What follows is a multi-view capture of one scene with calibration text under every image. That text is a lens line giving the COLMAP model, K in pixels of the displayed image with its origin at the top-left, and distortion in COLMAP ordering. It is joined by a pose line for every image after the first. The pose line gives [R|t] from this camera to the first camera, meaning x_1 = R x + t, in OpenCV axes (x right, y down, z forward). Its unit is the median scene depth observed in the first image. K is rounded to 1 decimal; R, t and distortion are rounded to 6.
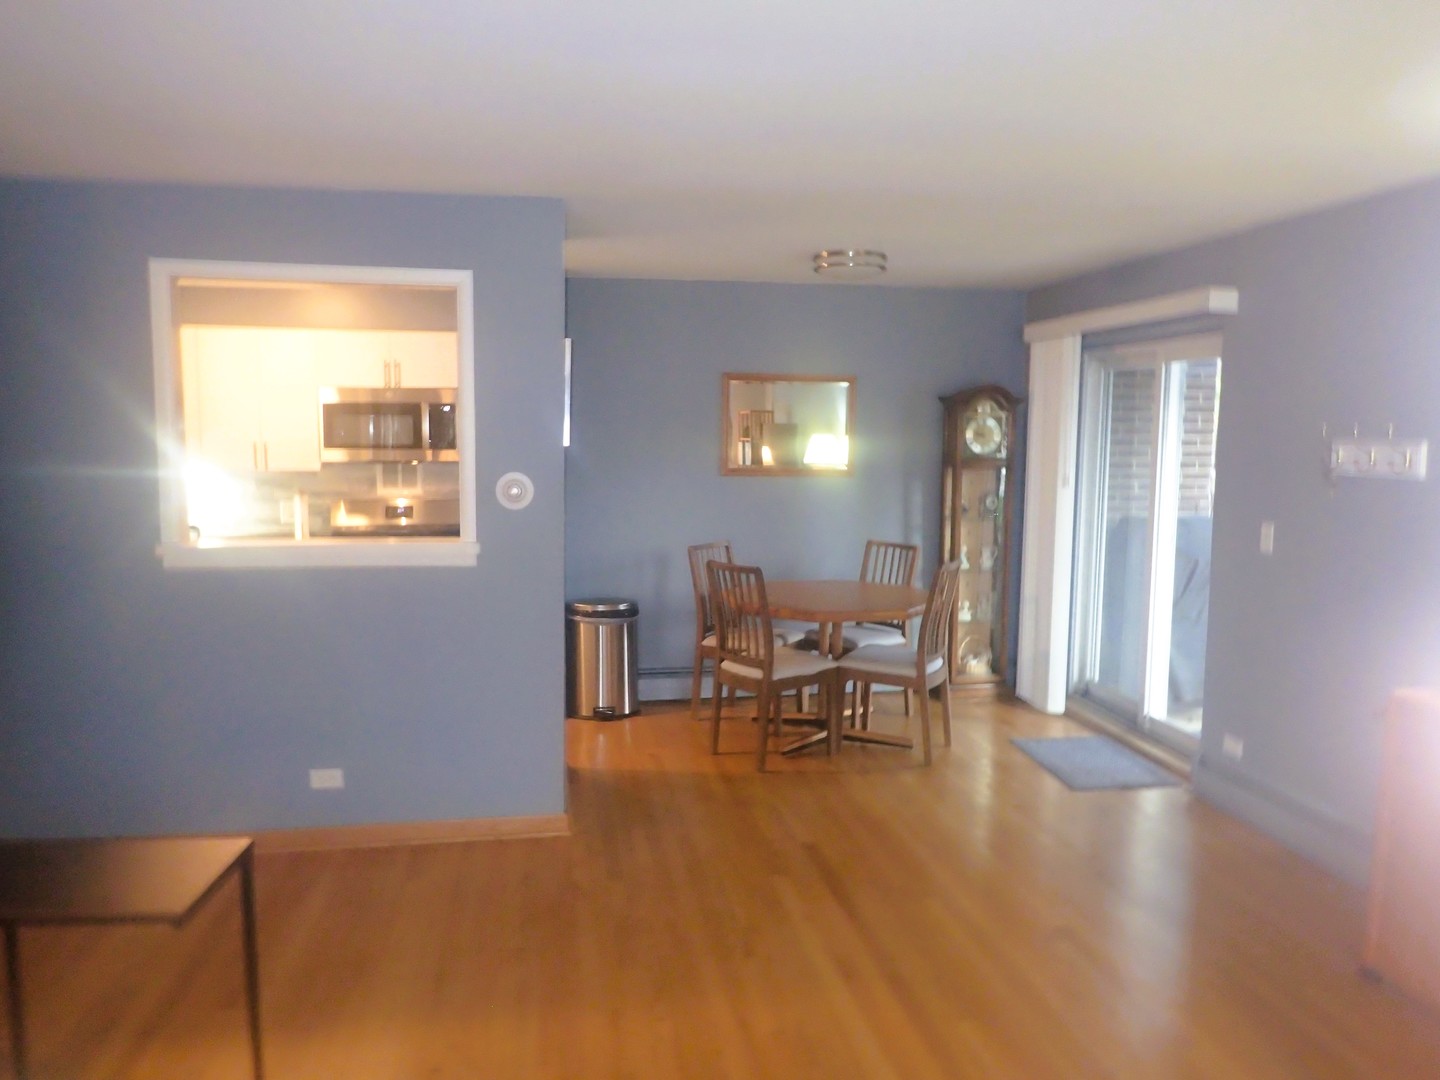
lens RADIAL K [[1067.7, 0, 717.7], [0, 1067.7, 544.7], [0, 0, 1]] dist [0.008652, 0.004592]
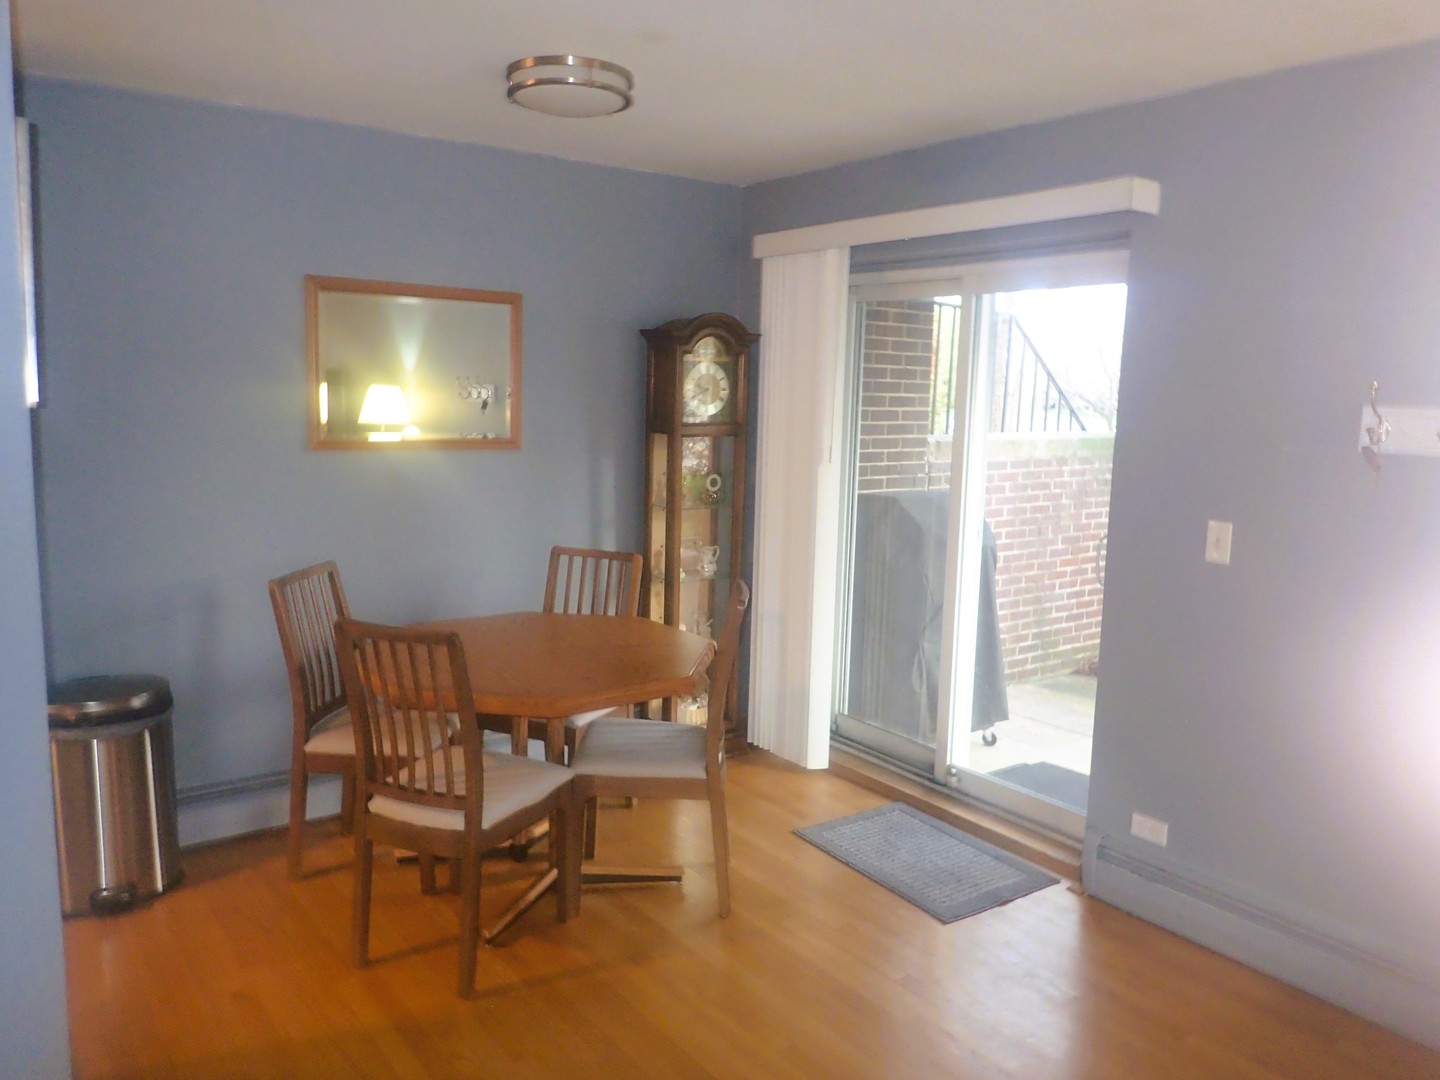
lens RADIAL K [[1067.7, 0, 717.7], [0, 1067.7, 544.7], [0, 0, 1]] dist [0.008652, 0.004592]
pose [[0.892062, -0.054758, 0.448584, -0.068716], [0.035861, 0.998079, 0.050521, -0.038024], [-0.450488, -0.028981, 0.892312, 0.393306]]
